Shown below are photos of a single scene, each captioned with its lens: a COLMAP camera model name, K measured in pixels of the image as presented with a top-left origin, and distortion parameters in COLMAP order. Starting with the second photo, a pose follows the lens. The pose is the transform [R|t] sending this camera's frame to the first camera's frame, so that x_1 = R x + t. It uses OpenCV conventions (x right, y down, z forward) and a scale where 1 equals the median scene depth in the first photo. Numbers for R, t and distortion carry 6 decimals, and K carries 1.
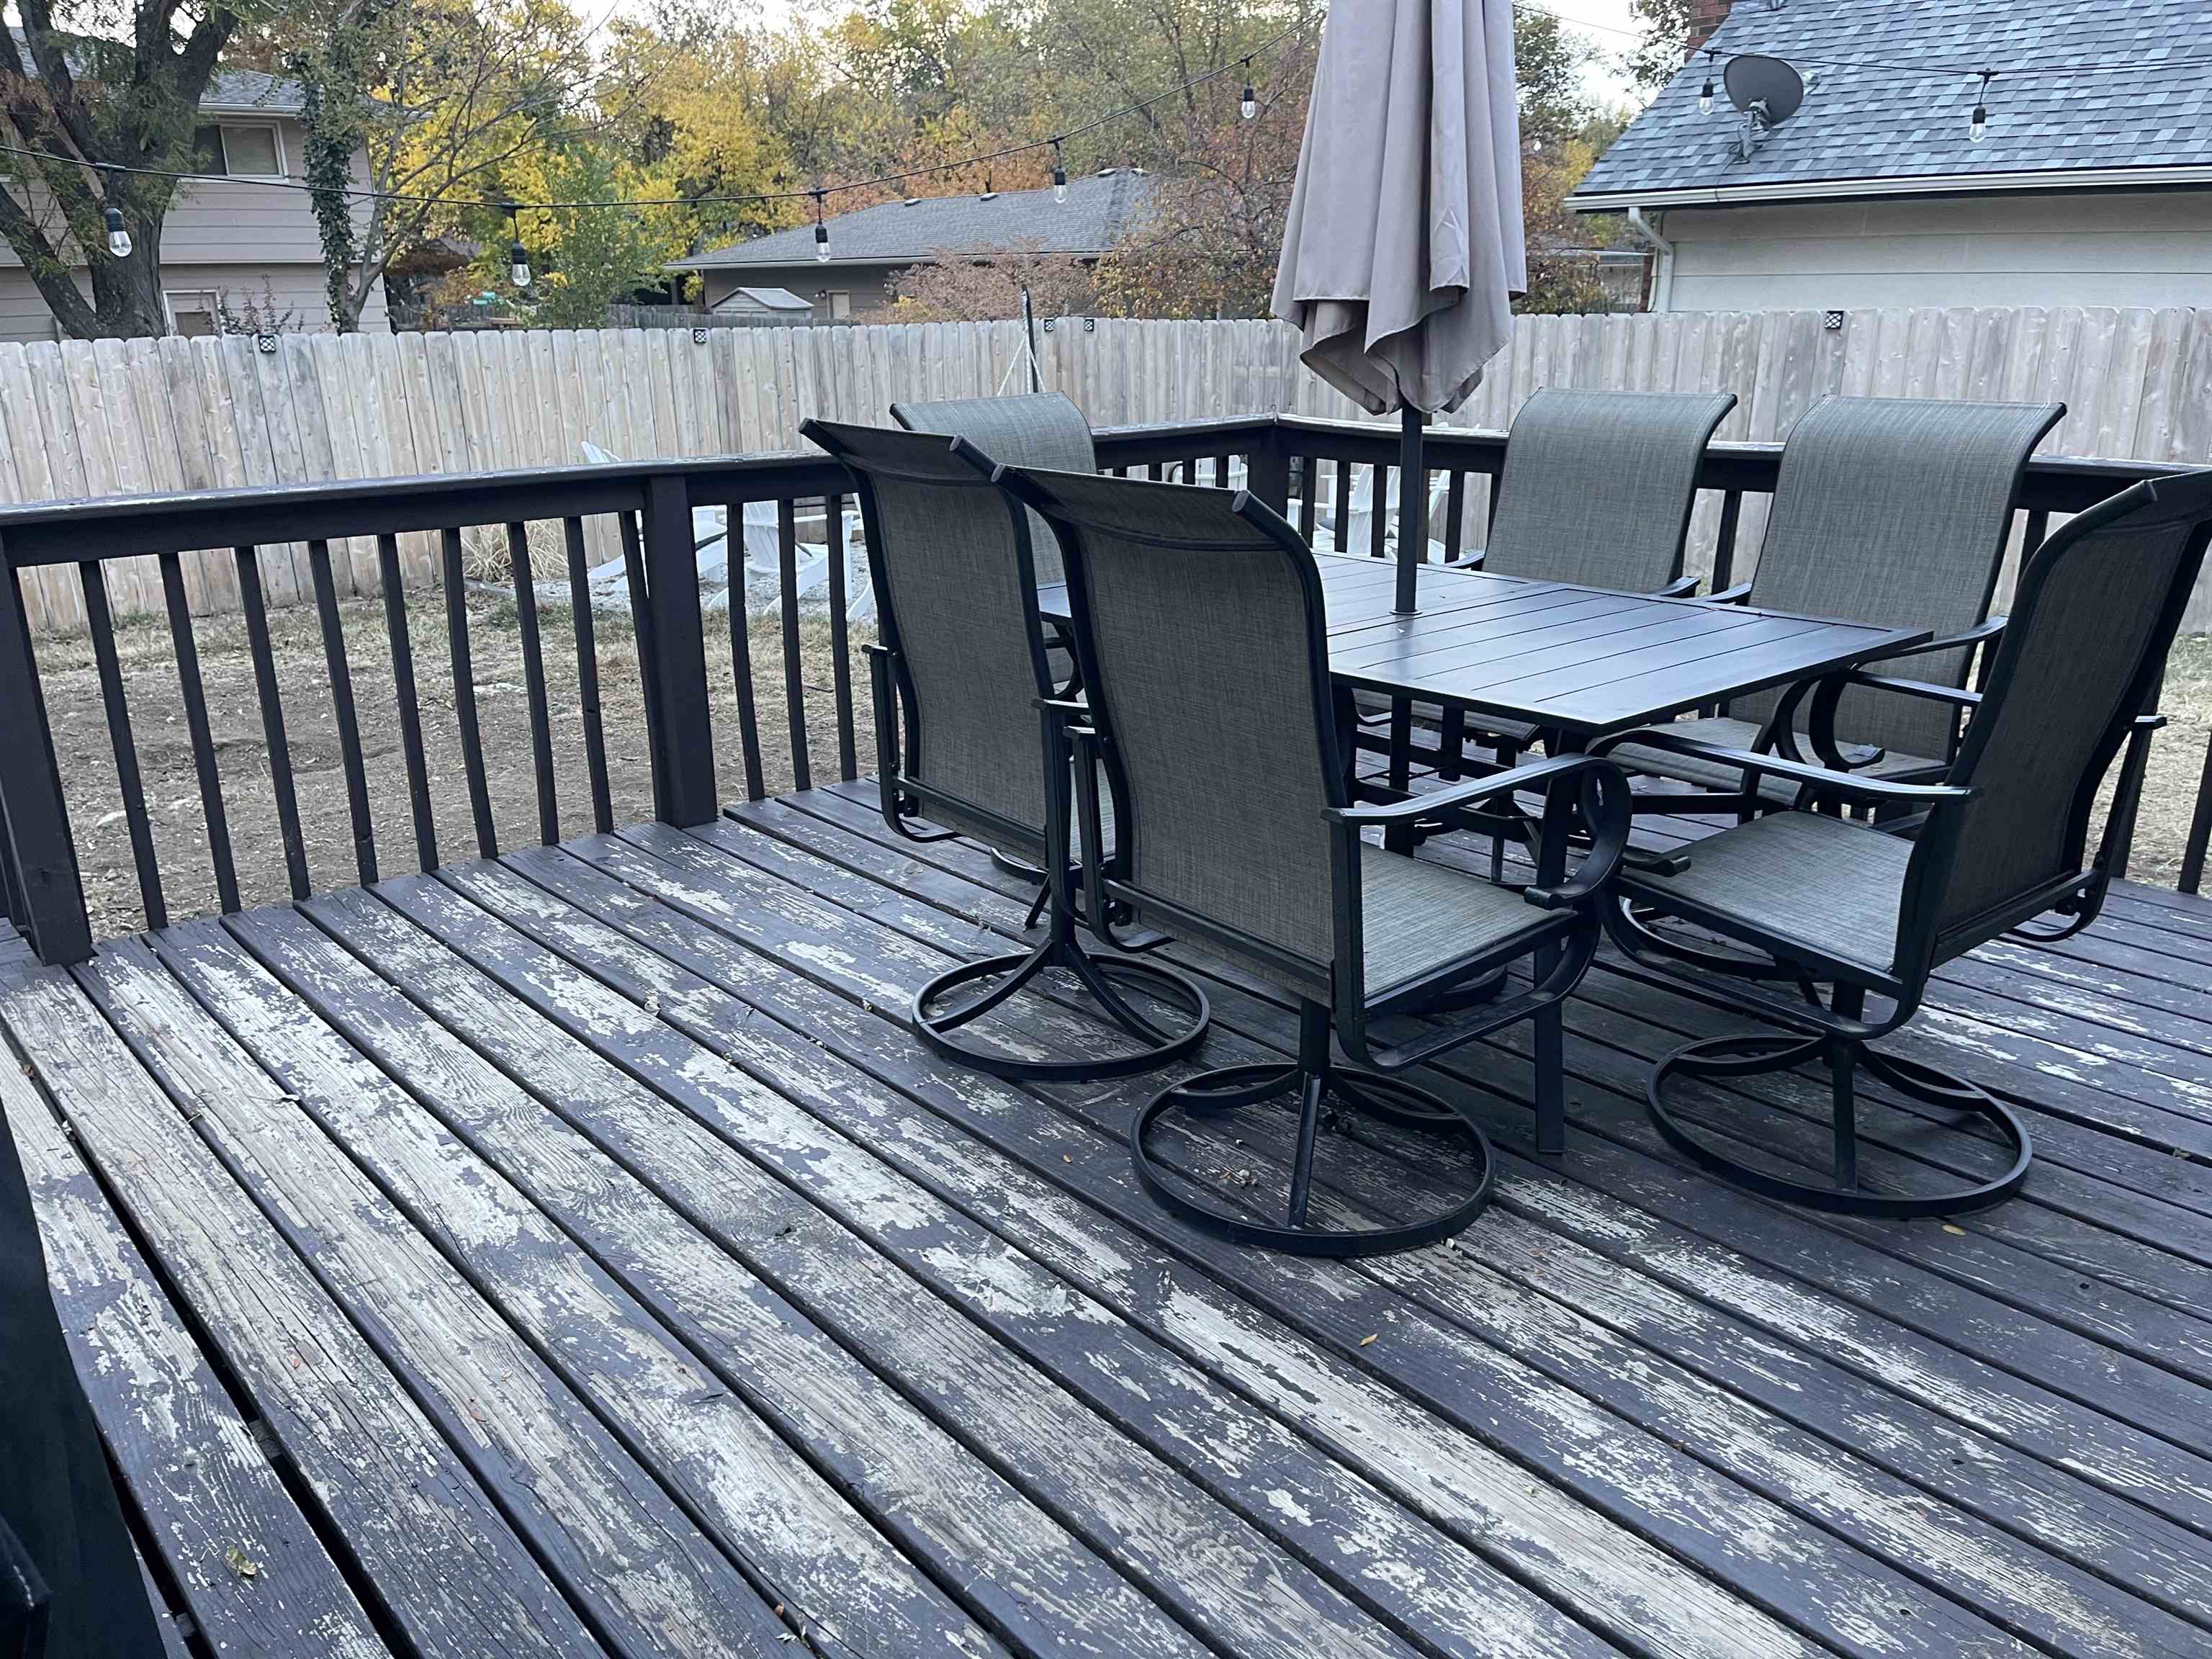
lens RADIAL K [[1685.2, 0, 1107.9], [0, 1685.2, 843.7], [0, 0, 1]] dist [0.064560, -0.064496]
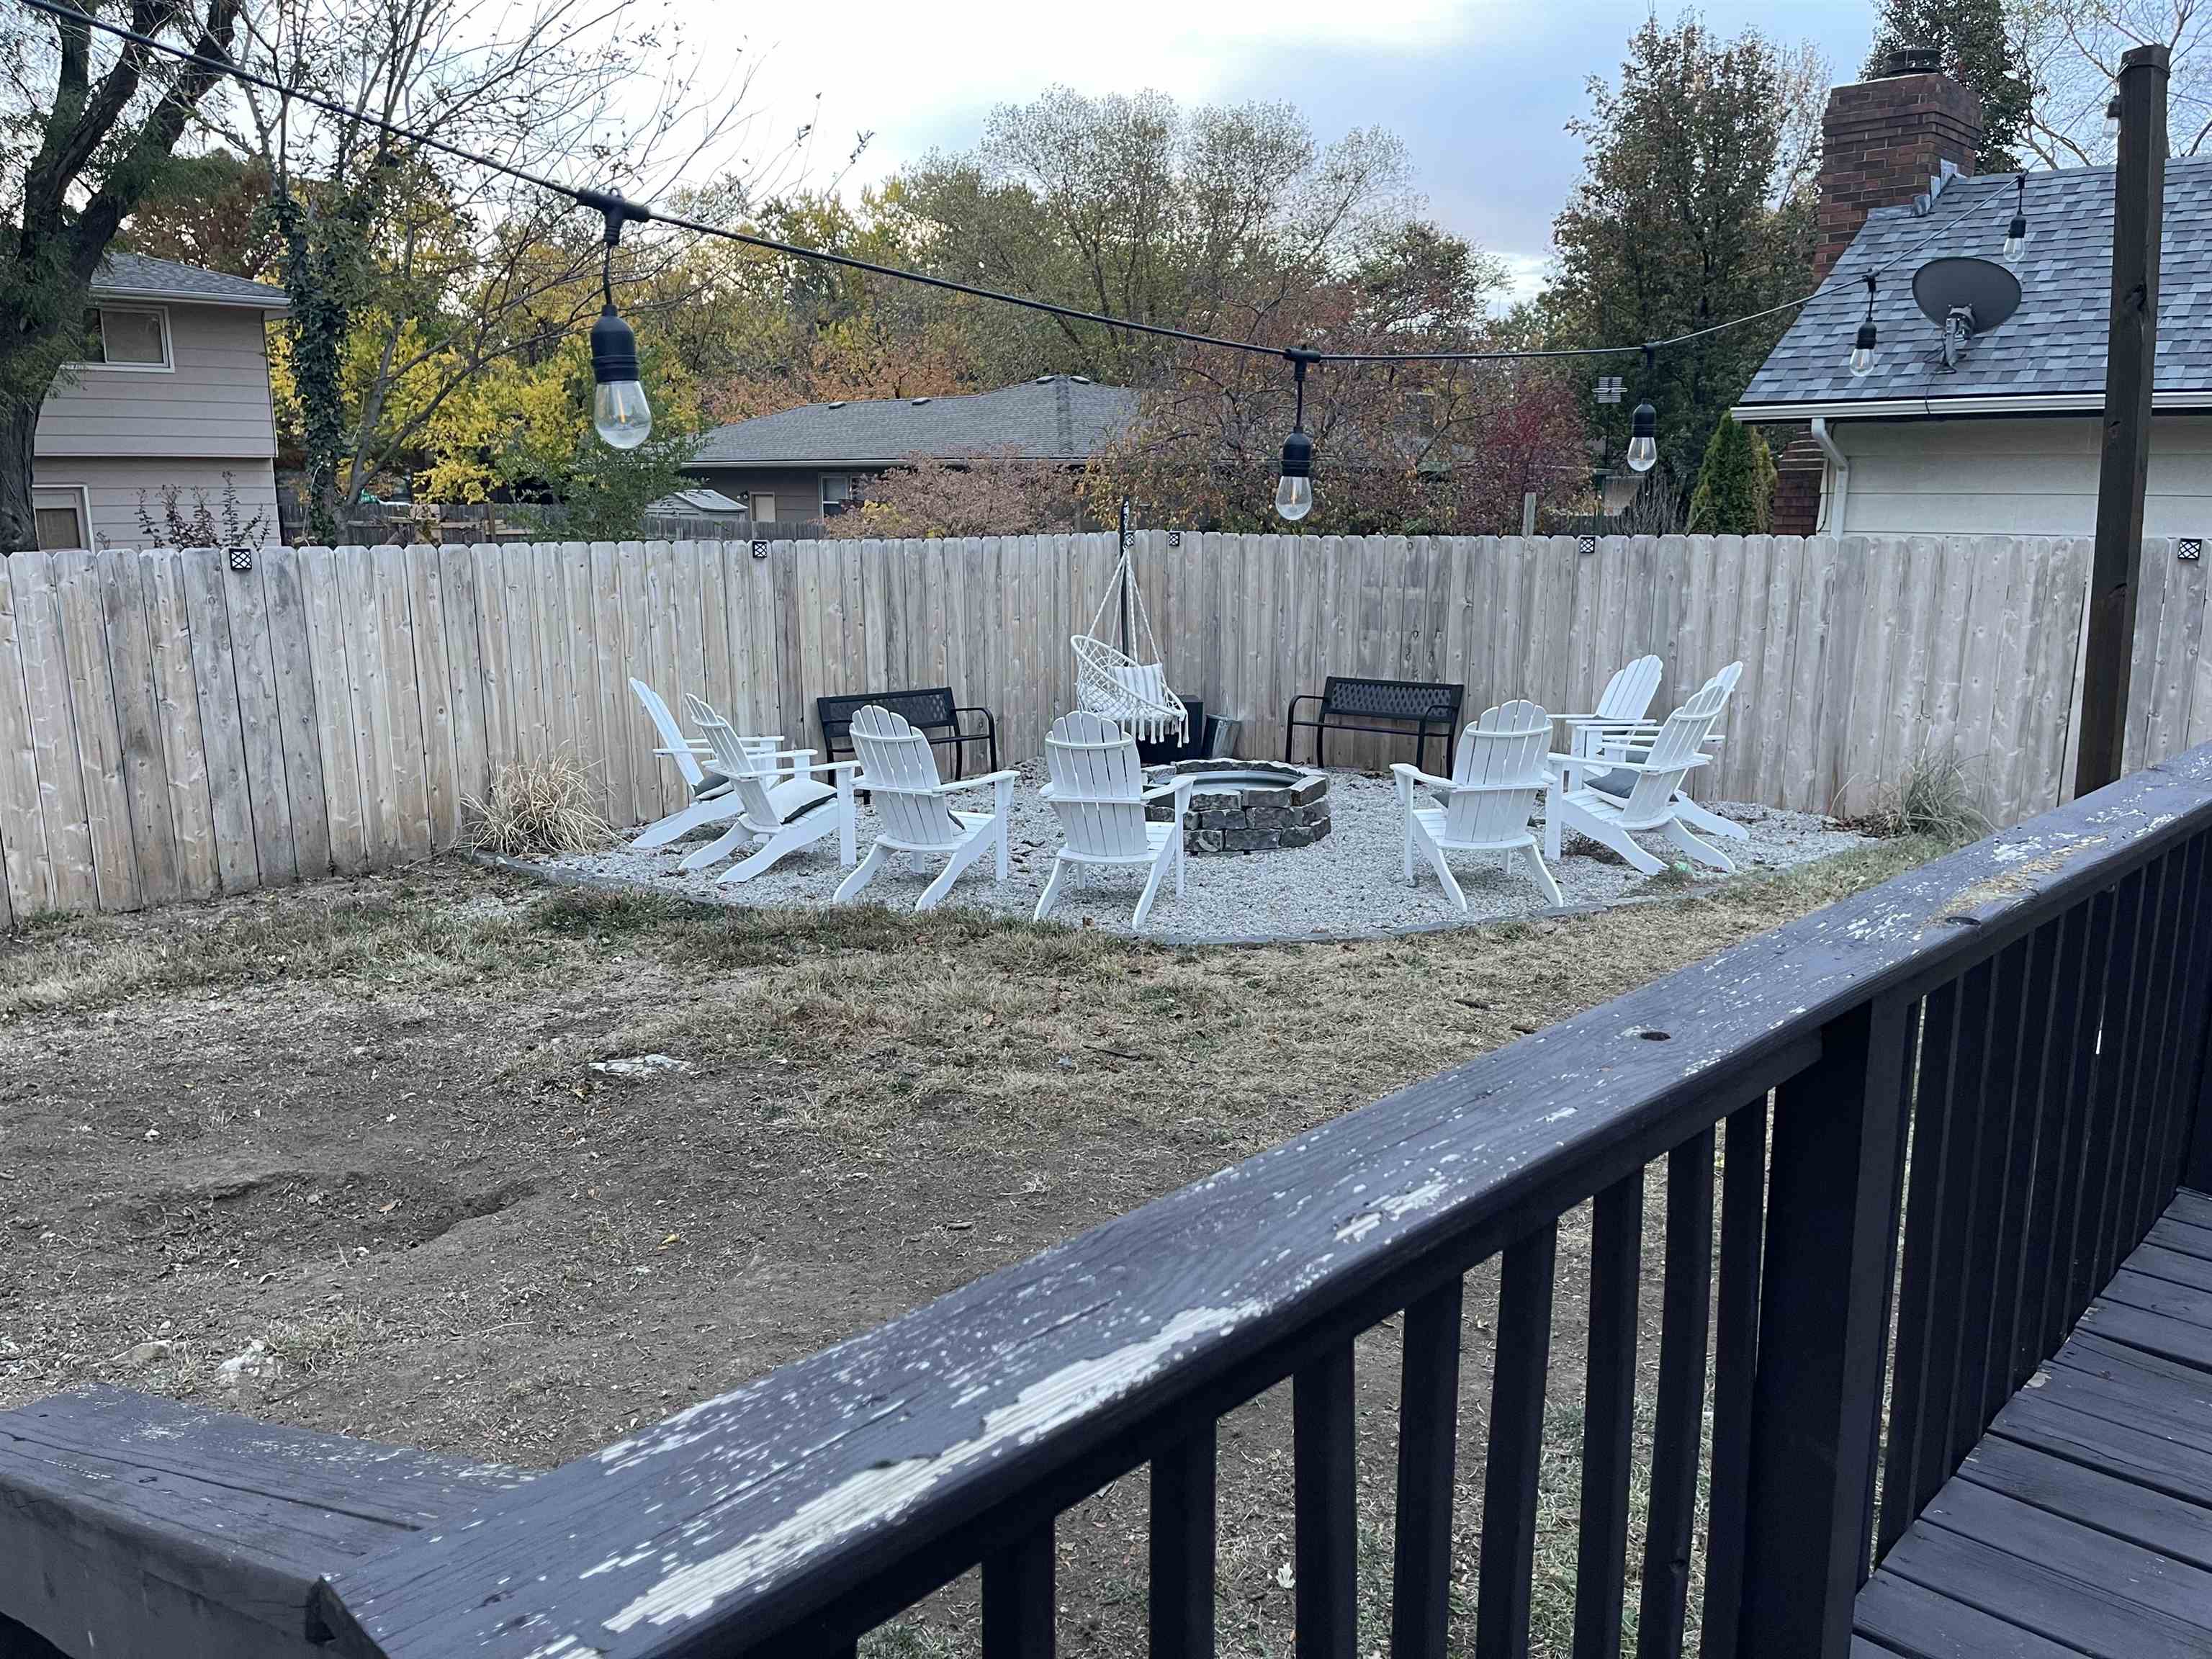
lens RADIAL K [[1685.2, 0, 1112.1], [0, 1685.2, 826.9], [0, 0, 1]] dist [0.064560, -0.064496]
pose [[0.995861, -0.005011, 0.090746, -0.142038], [0.015946, 0.992624, -0.120178, -0.061287], [-0.089475, 0.121128, 0.988596, 0.180707]]
